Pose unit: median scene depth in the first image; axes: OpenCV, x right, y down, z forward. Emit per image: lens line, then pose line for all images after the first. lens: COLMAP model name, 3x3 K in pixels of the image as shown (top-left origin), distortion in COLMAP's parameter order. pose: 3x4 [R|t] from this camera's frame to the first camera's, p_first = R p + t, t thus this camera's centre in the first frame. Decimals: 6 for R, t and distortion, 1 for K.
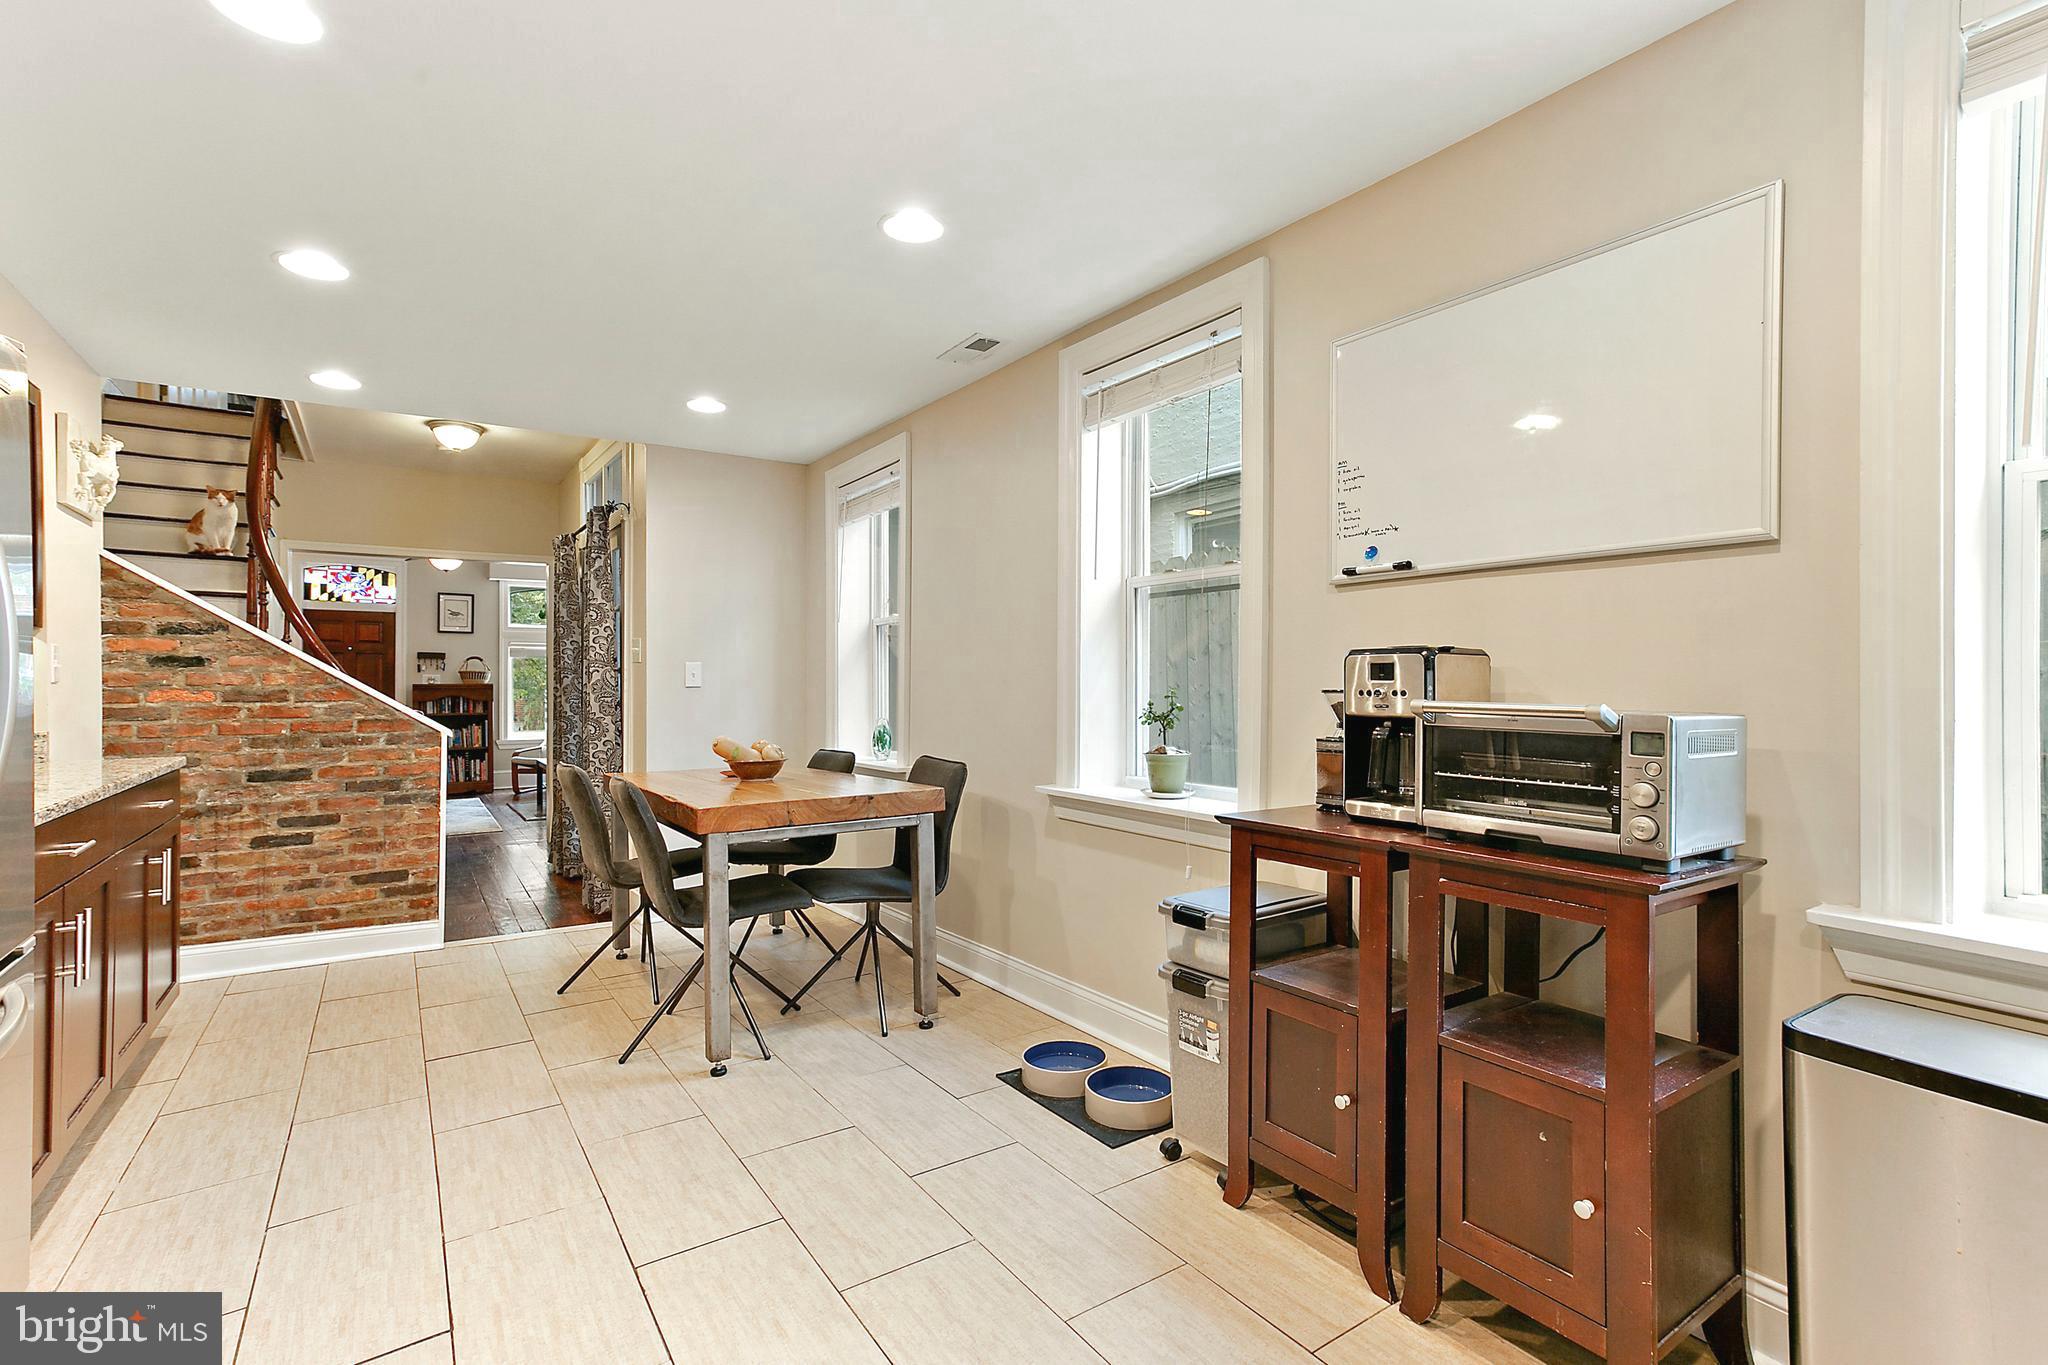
lens RADIAL K [[944.3, 0, 1024.0], [0, 944.3, 682.5], [0, 0, 1]] dist [-0.004493, 0.017118]
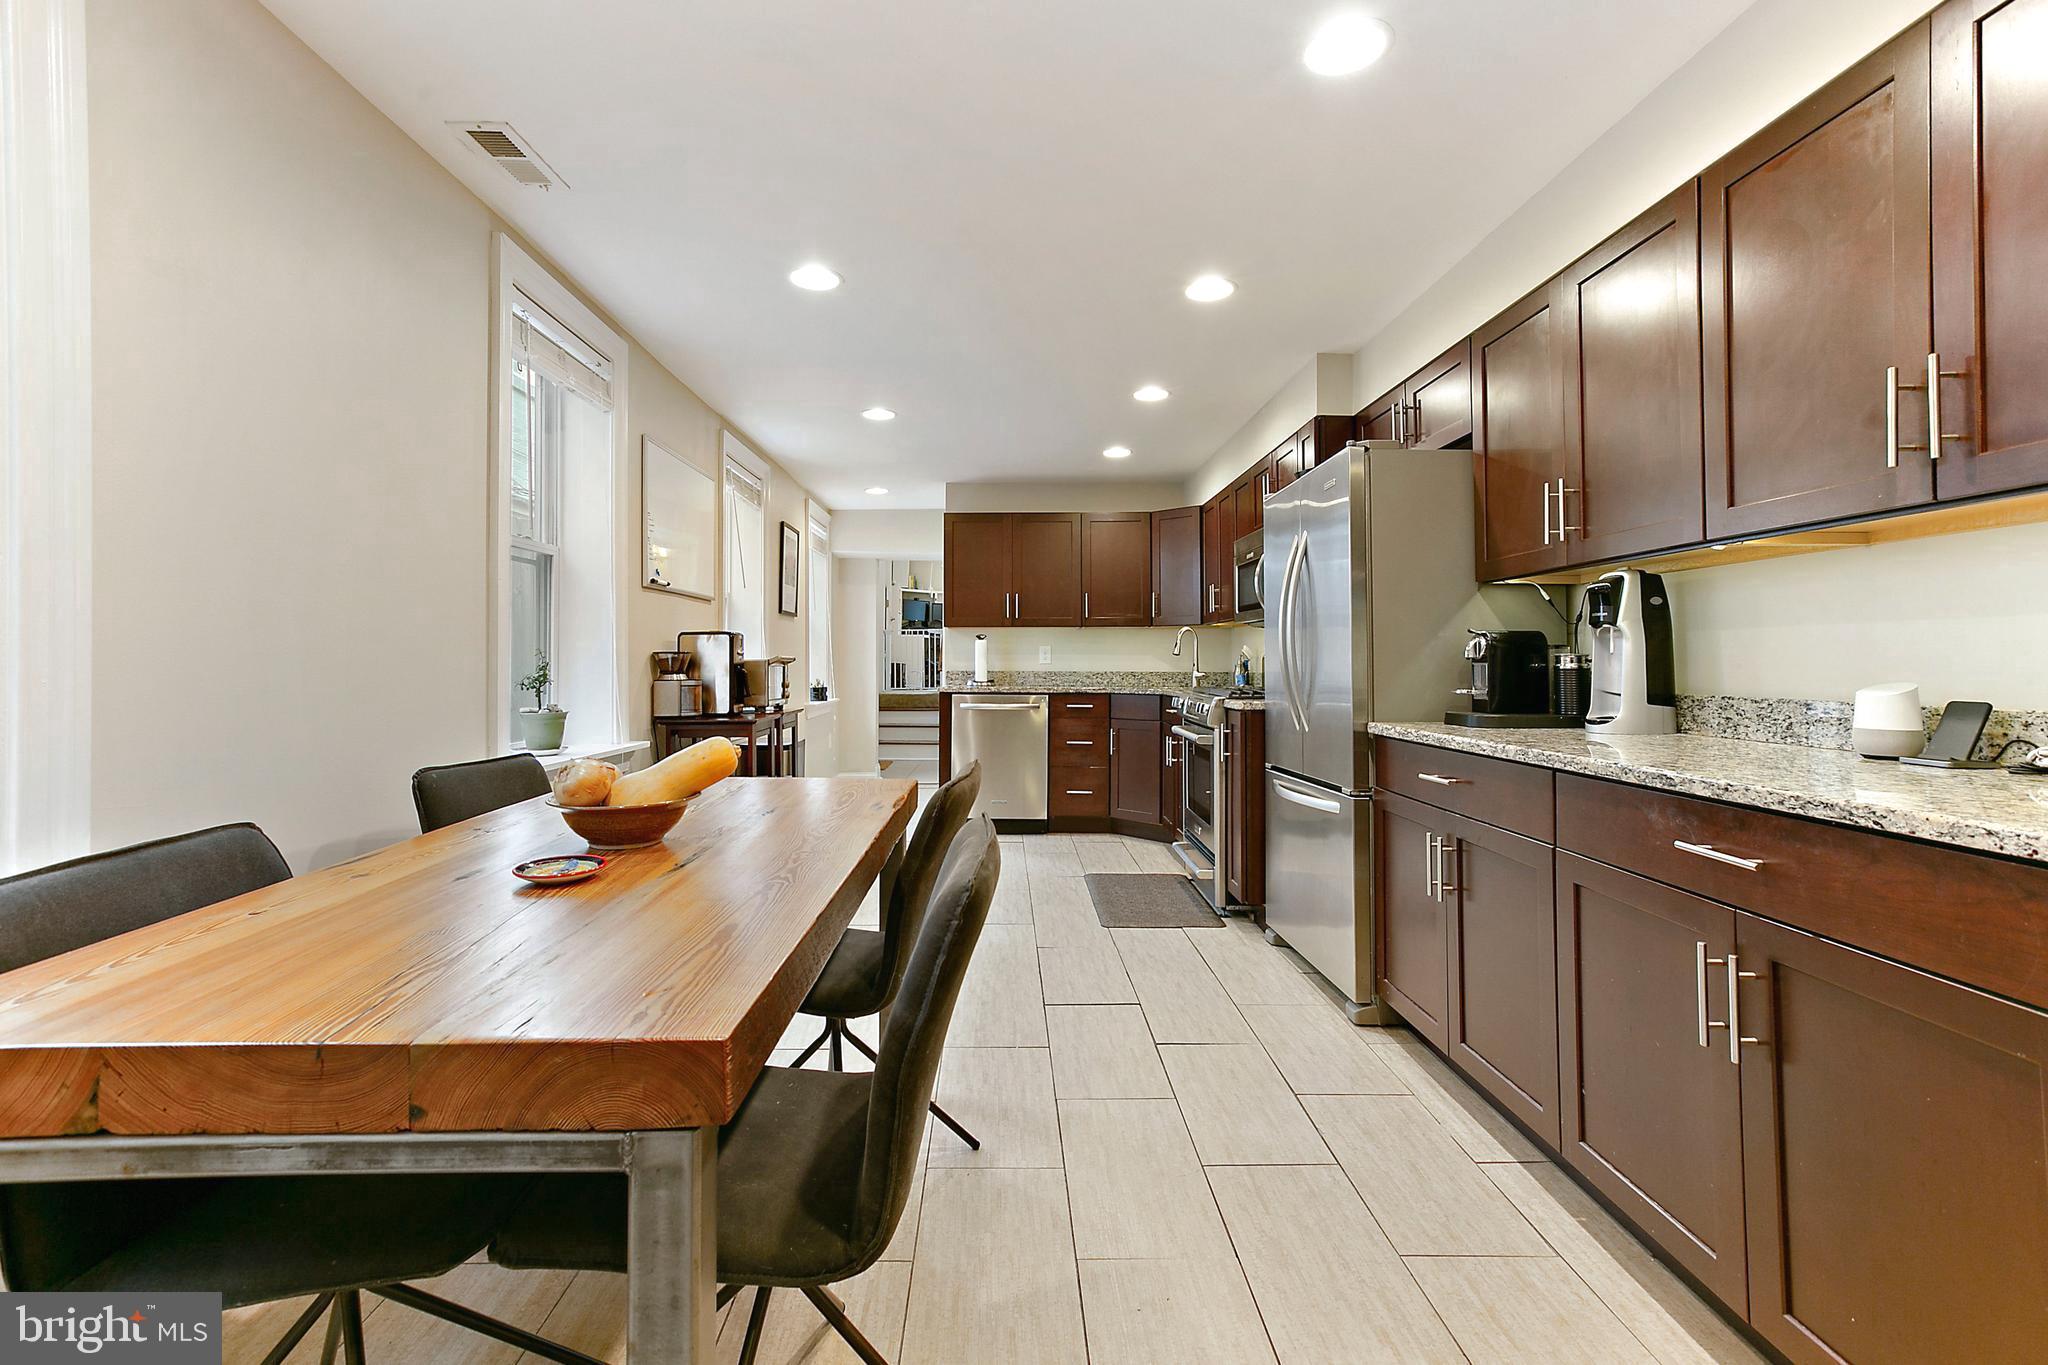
lens RADIAL K [[924.5, 0, 1016.7], [0, 924.5, 643.9], [0, 0, 1]] dist [-0.008316, 0.017564]
pose [[-0.835581, 0.015730, 0.549142, -0.614180], [0.006683, 0.999807, -0.018470, 0.015602], [-0.549327, -0.011764, -0.835525, 1.140539]]
